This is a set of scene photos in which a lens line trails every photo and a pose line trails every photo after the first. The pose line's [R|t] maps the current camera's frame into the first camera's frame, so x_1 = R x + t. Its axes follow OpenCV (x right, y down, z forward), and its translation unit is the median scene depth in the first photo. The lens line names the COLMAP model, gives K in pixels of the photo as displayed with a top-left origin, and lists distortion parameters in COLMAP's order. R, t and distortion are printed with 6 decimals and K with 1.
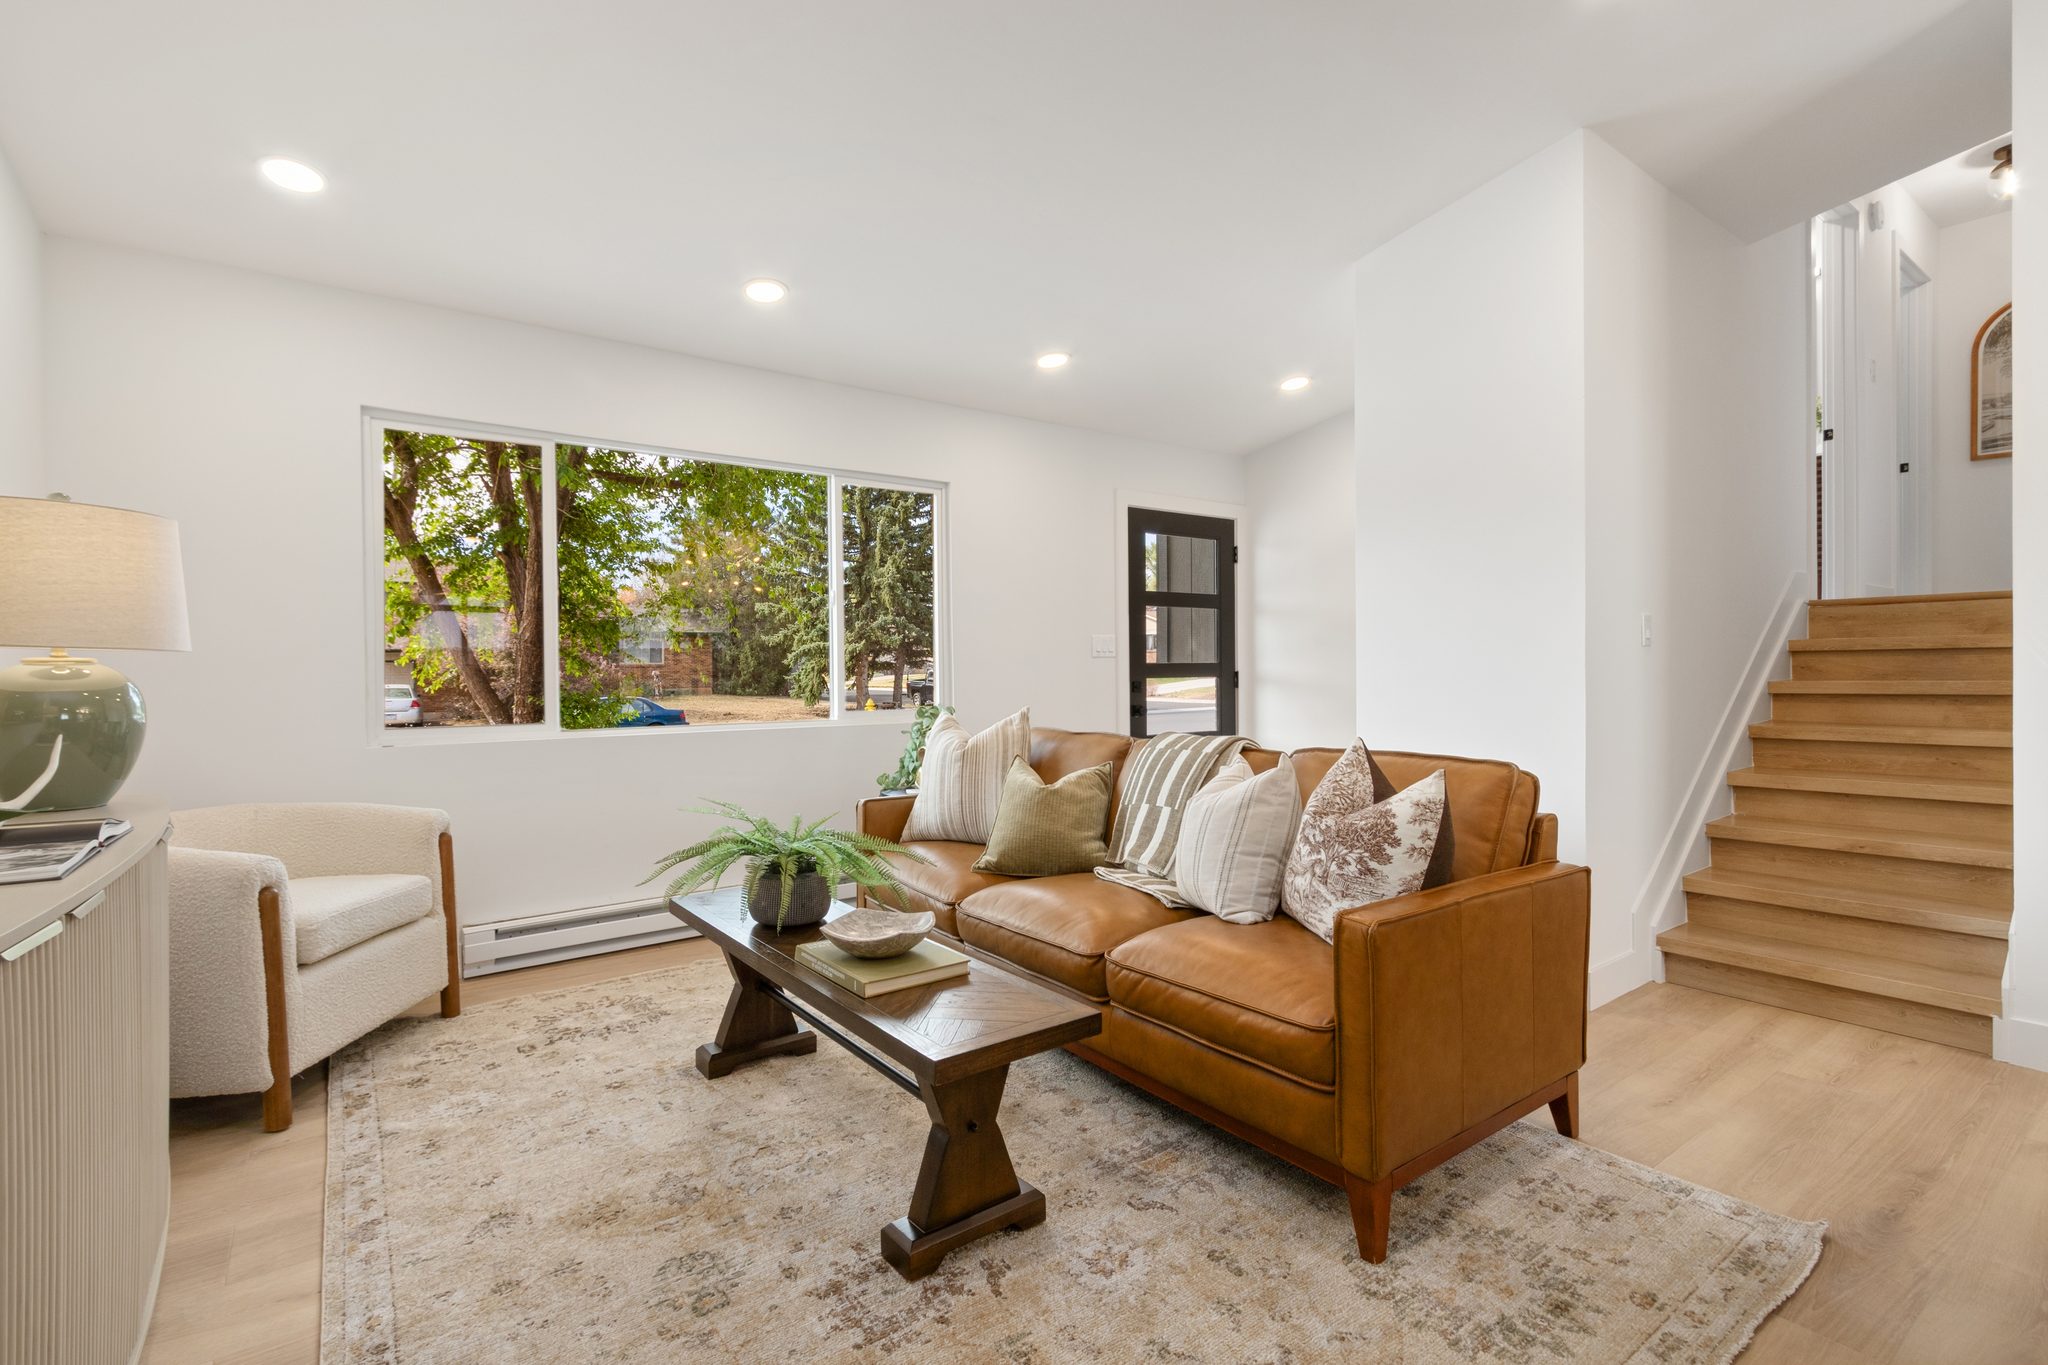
lens RADIAL K [[942.3, 0, 1044.1], [0, 942.3, 675.0], [0, 0, 1]] dist [0.004967, -0.003257]
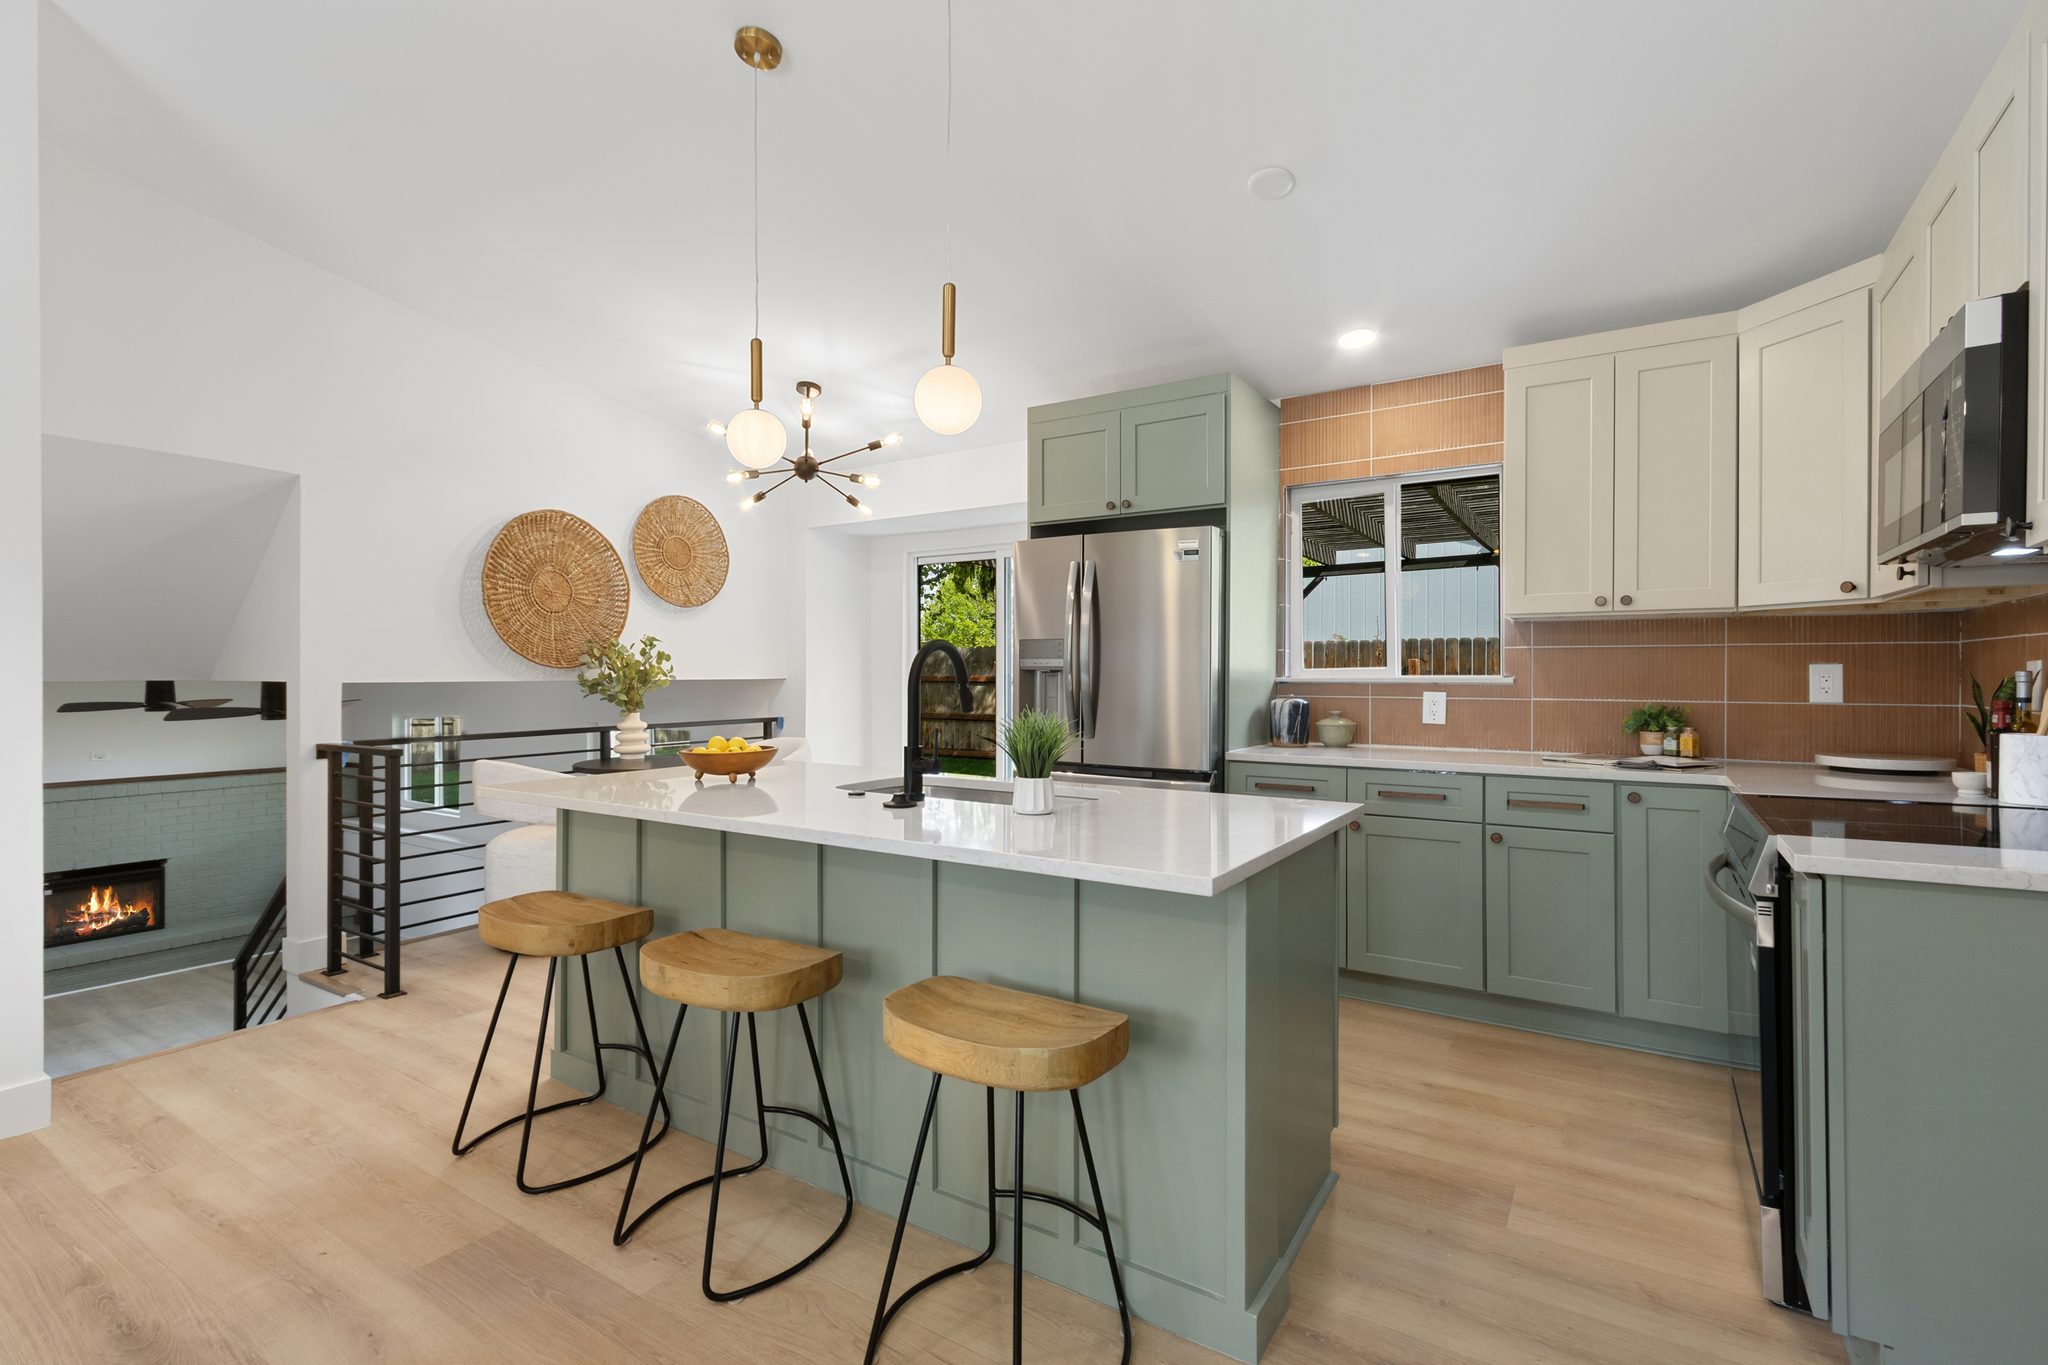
lens RADIAL K [[942.3, 0, 1018.9], [0, 942.3, 681.0], [0, 0, 1]] dist [0.004967, -0.003257]
pose [[-0.351714, 0.000406, 0.936108, -0.206436], [0.005550, 0.999983, 0.001651, -0.037212], [-0.936091, 0.005776, -0.351710, 0.426258]]
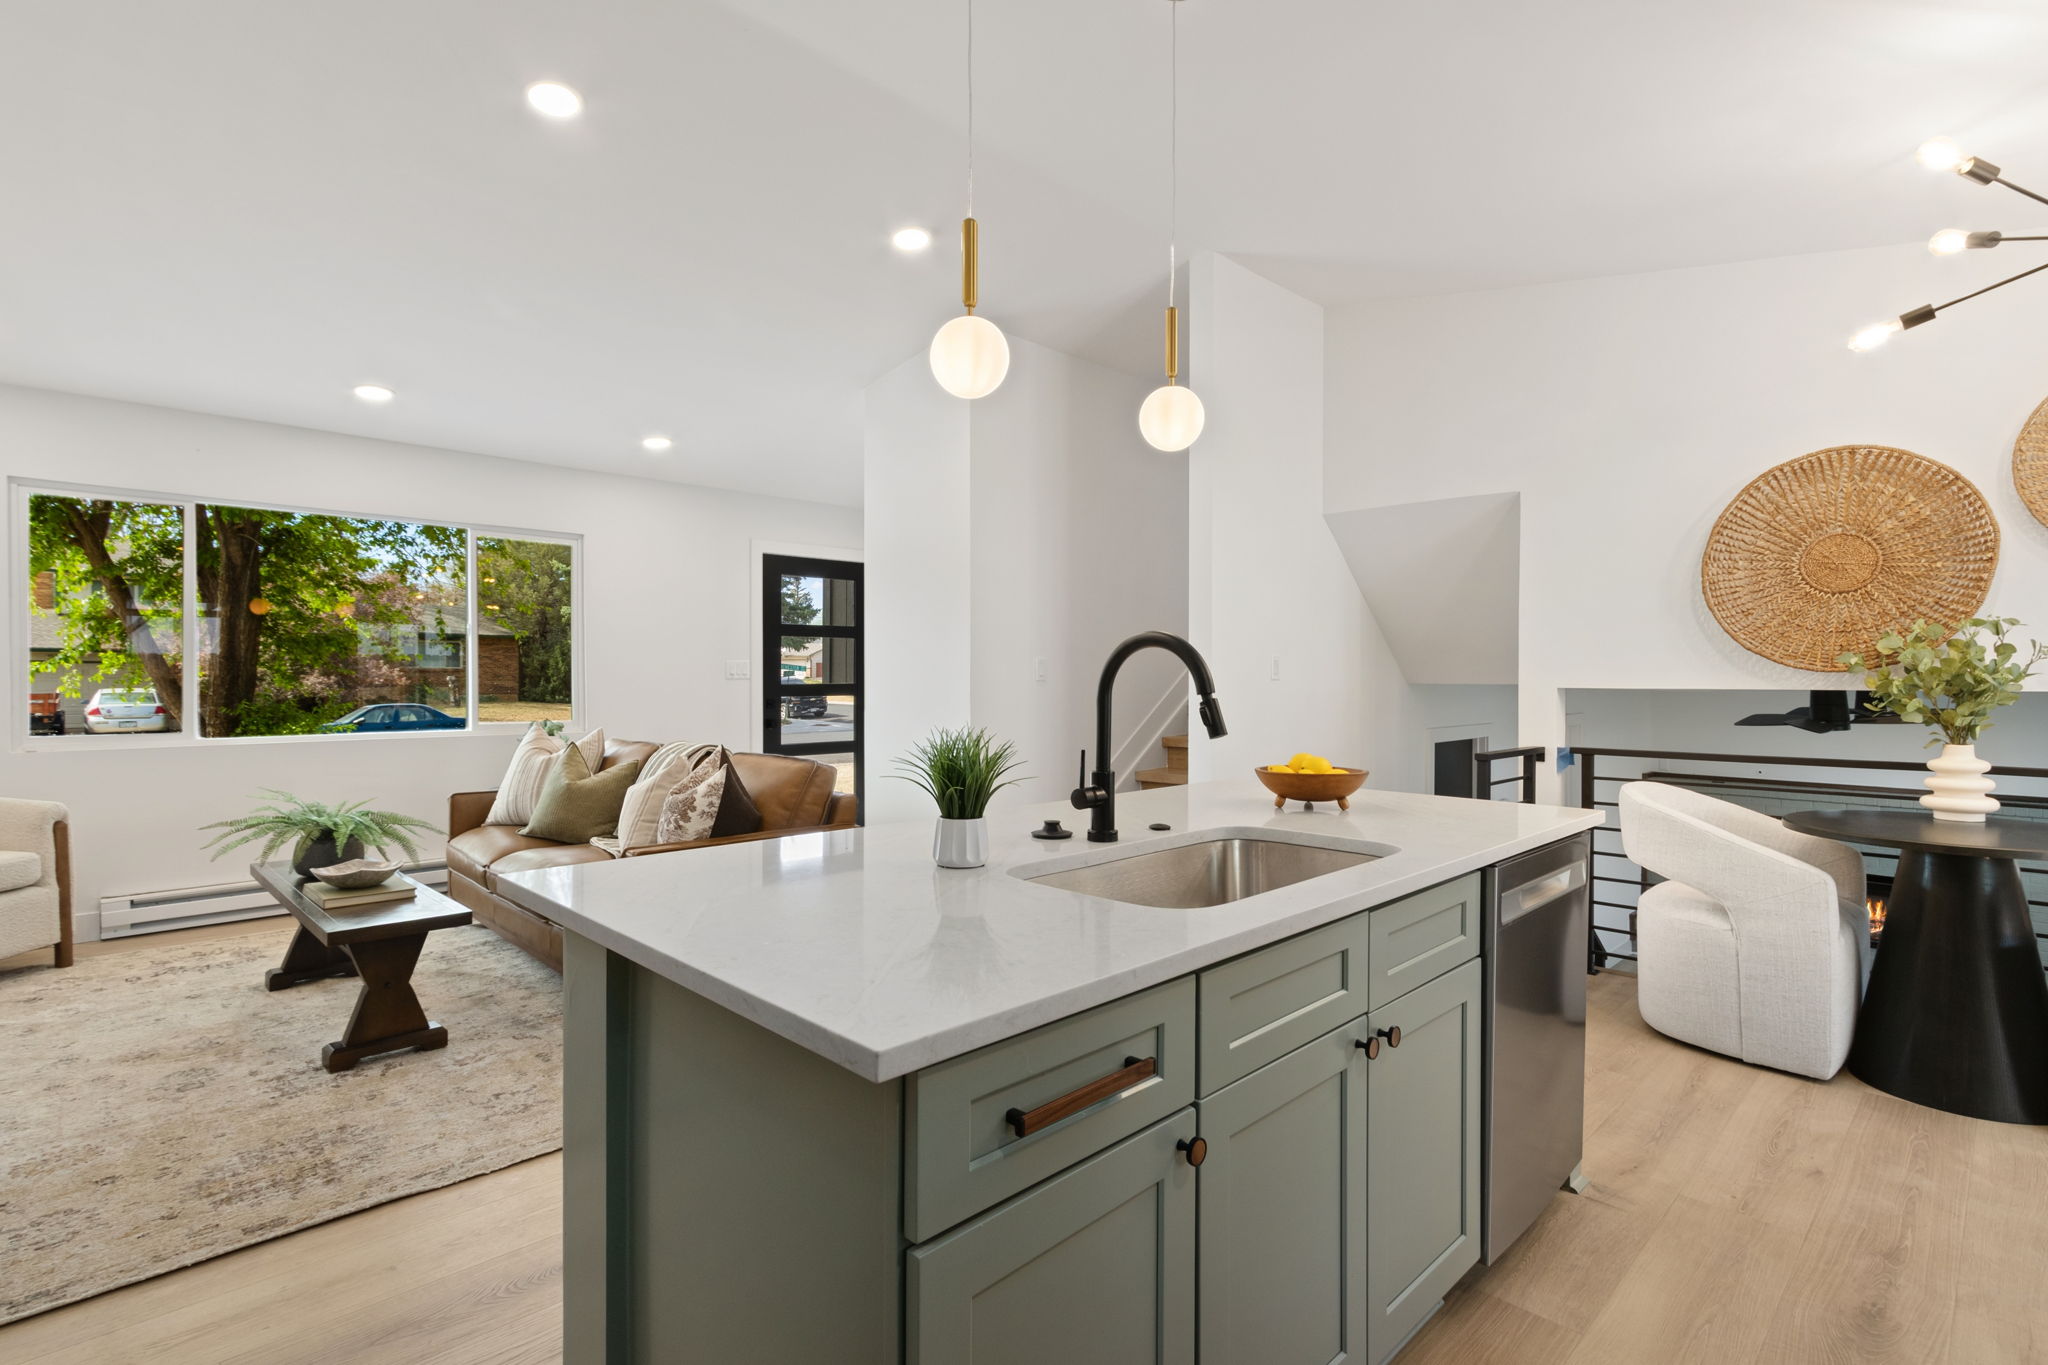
lens RADIAL K [[942.3, 0, 1004.6], [0, 942.3, 686.1], [0, 0, 1]] dist [0.004967, -0.003257]
pose [[0.990365, 0.009652, 0.138145, 0.564297], [-0.009826, 0.999952, 0.000579, -0.033827], [-0.138133, -0.001931, 0.990412, -0.569478]]
